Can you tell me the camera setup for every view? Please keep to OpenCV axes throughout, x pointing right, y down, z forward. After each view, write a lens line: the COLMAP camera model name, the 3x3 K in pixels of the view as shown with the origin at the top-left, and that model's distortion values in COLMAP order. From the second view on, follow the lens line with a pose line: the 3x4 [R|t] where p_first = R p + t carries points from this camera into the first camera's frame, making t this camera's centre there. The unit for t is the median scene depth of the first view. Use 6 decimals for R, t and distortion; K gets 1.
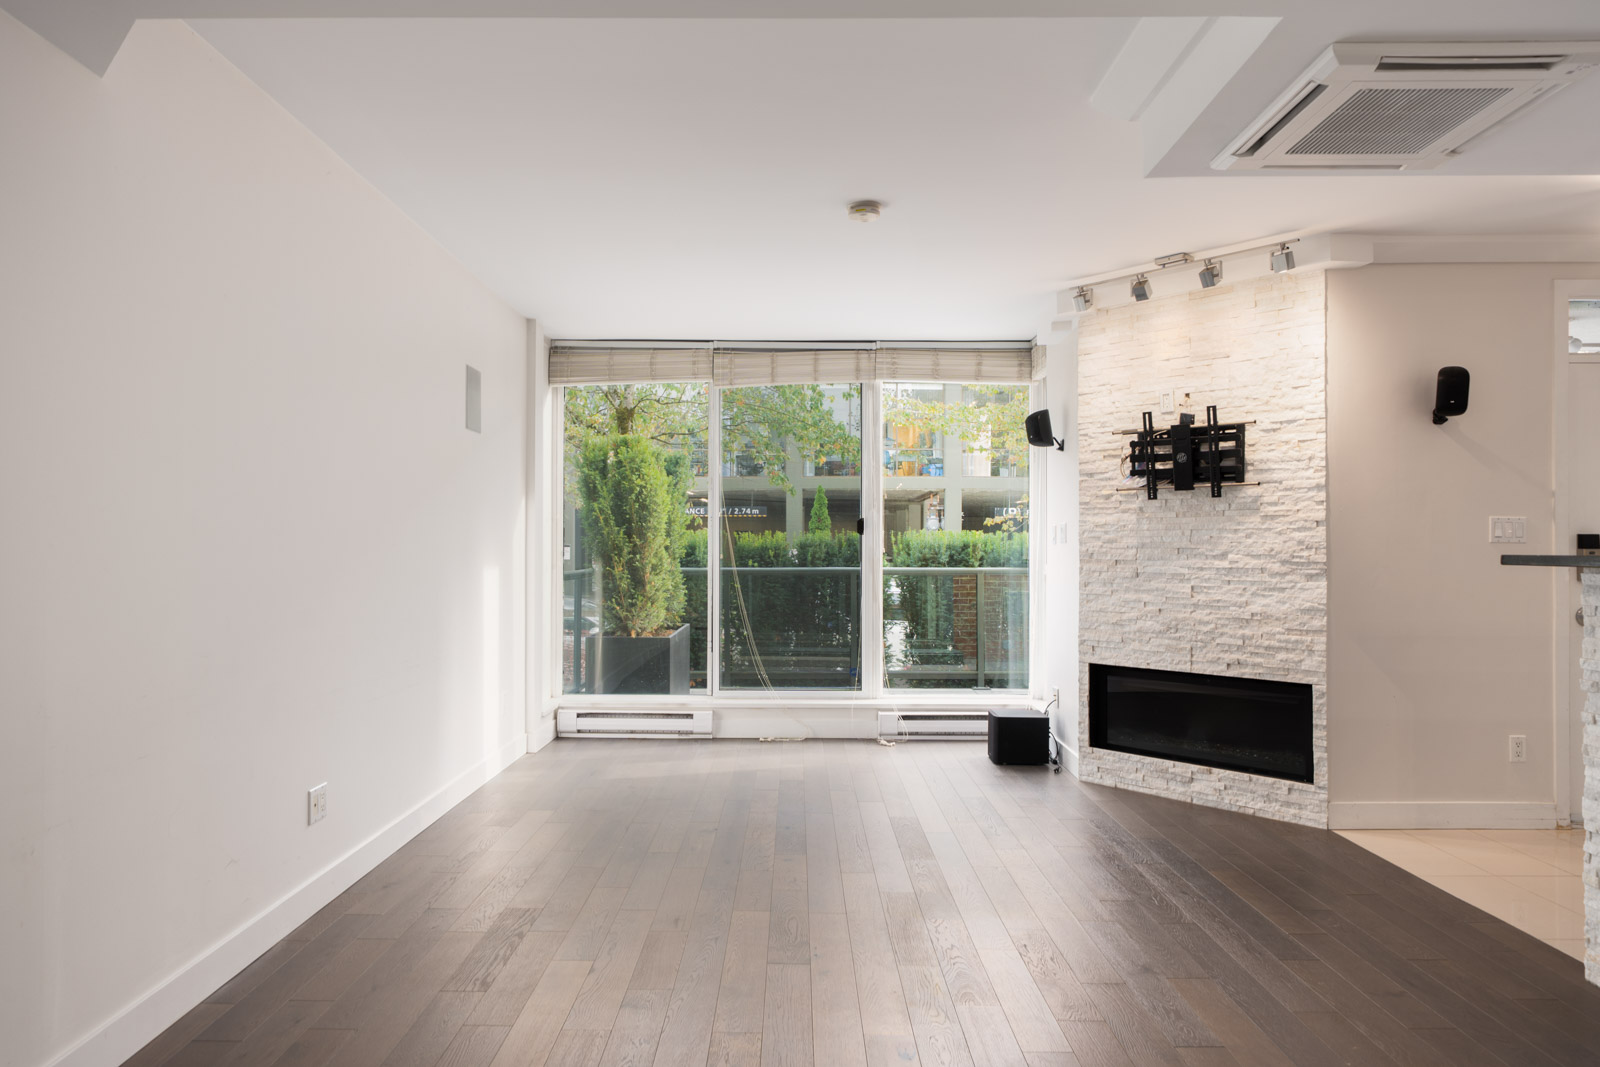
lens RADIAL K [[966.8, 0, 794.0], [0, 966.8, 535.5], [0, 0, 1]] dist [0.003272, 0.000837]
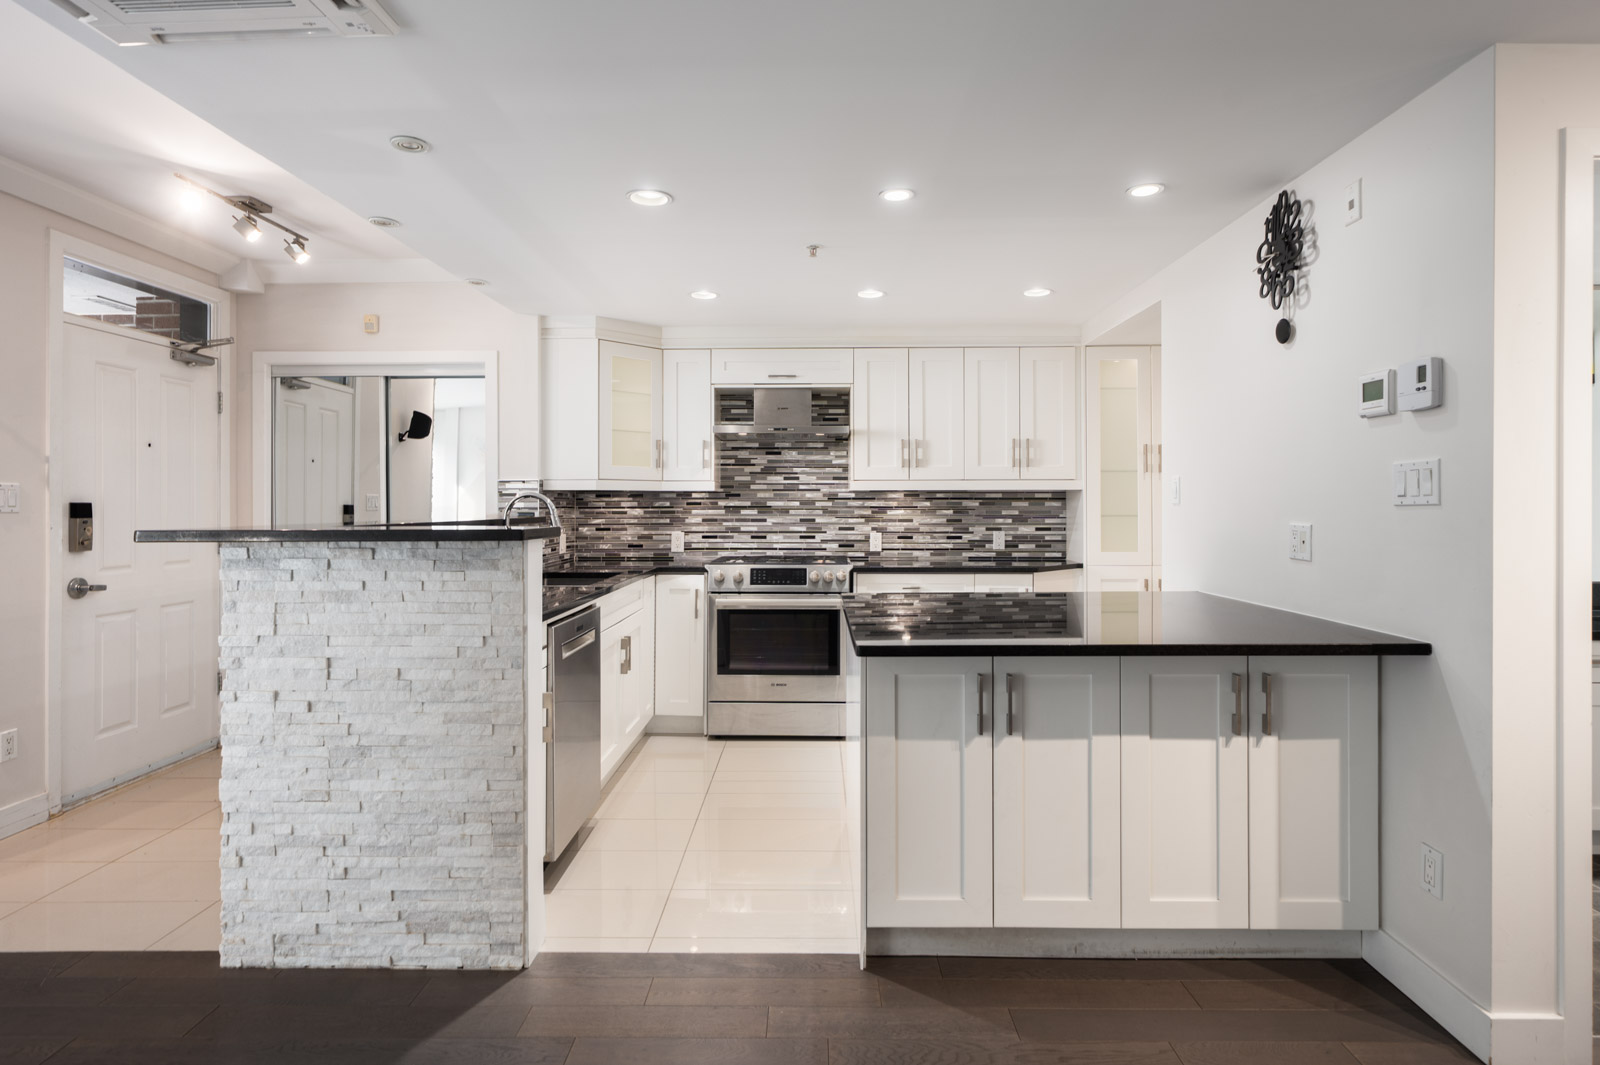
lens RADIAL K [[837.7, 0, 797.0], [0, 837.7, 503.3], [0, 0, 1]] dist [0.001946, 0.000737]
pose [[0.016636, 0.000198, 0.999862, -0.006444], [-0.007223, 0.999974, -0.000077, -0.005194], [-0.999836, -0.007221, 0.016636, 0.240139]]
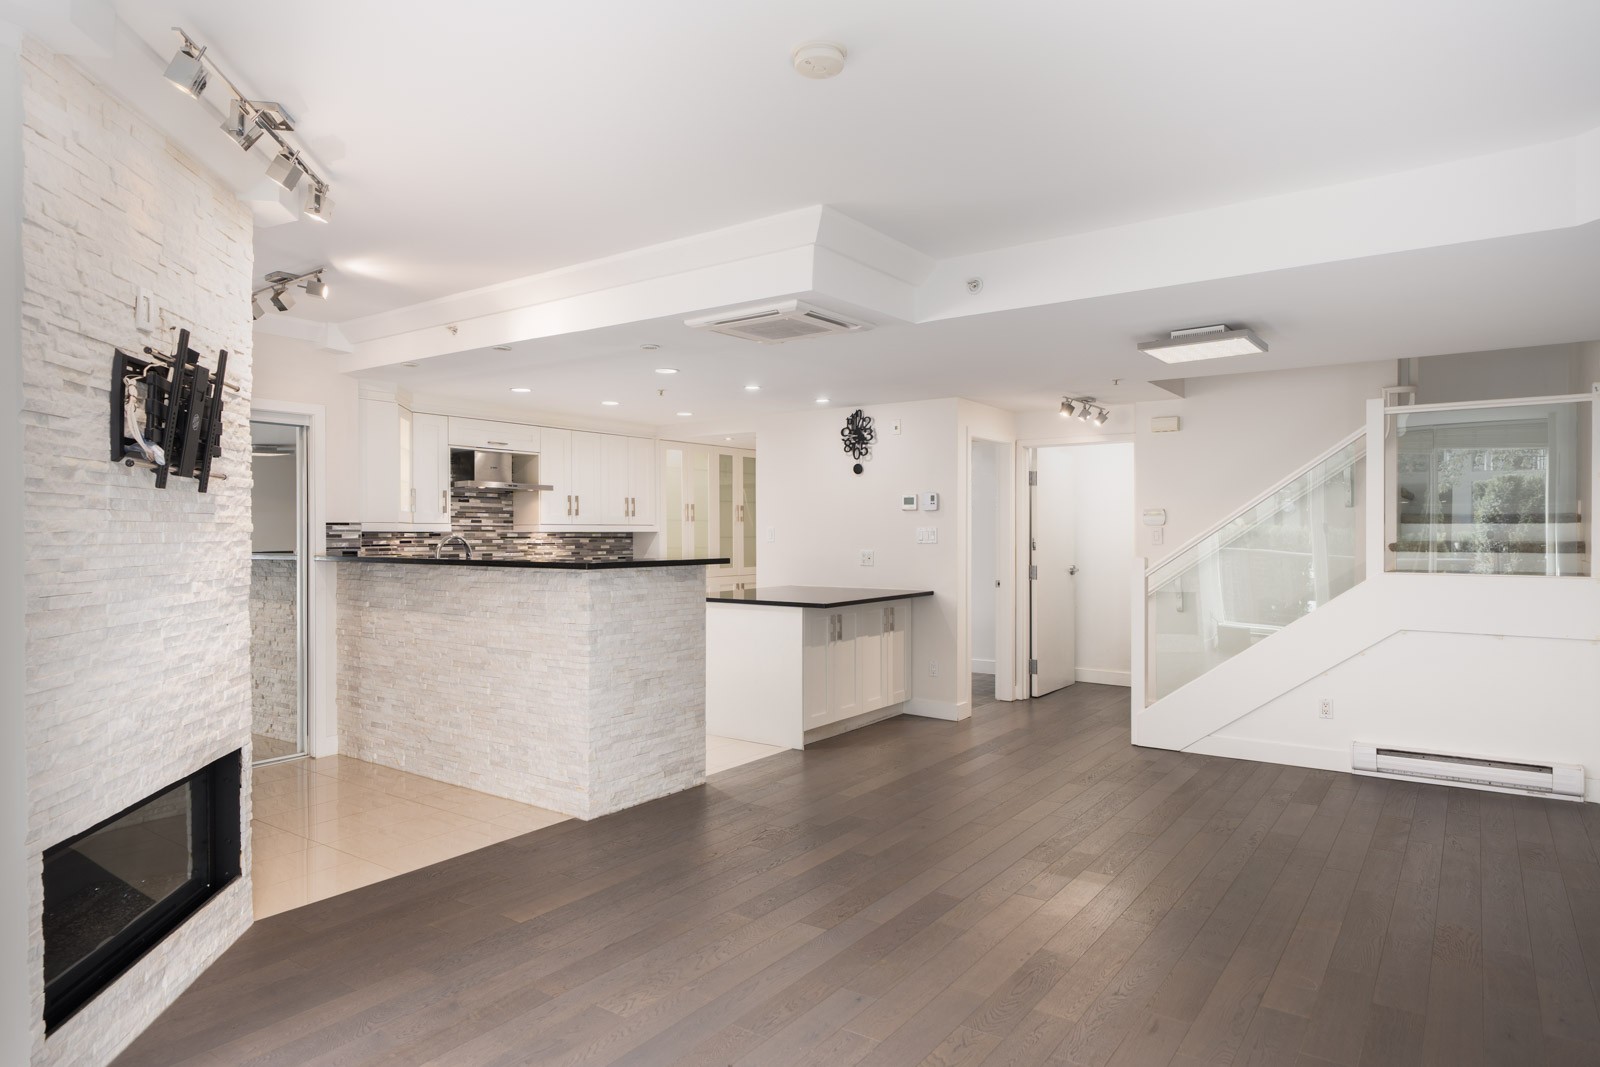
lens RADIAL K [[951.4, 0, 771.5], [0, 951.4, 535.6], [0, 0, 1]] dist [-0.001438, -0.000182]
pose [[-0.804091, -0.002340, 0.594502, -0.223185], [-0.006336, 0.999969, -0.004633, -0.010332], [-0.594473, -0.007492, -0.804081, 1.220237]]
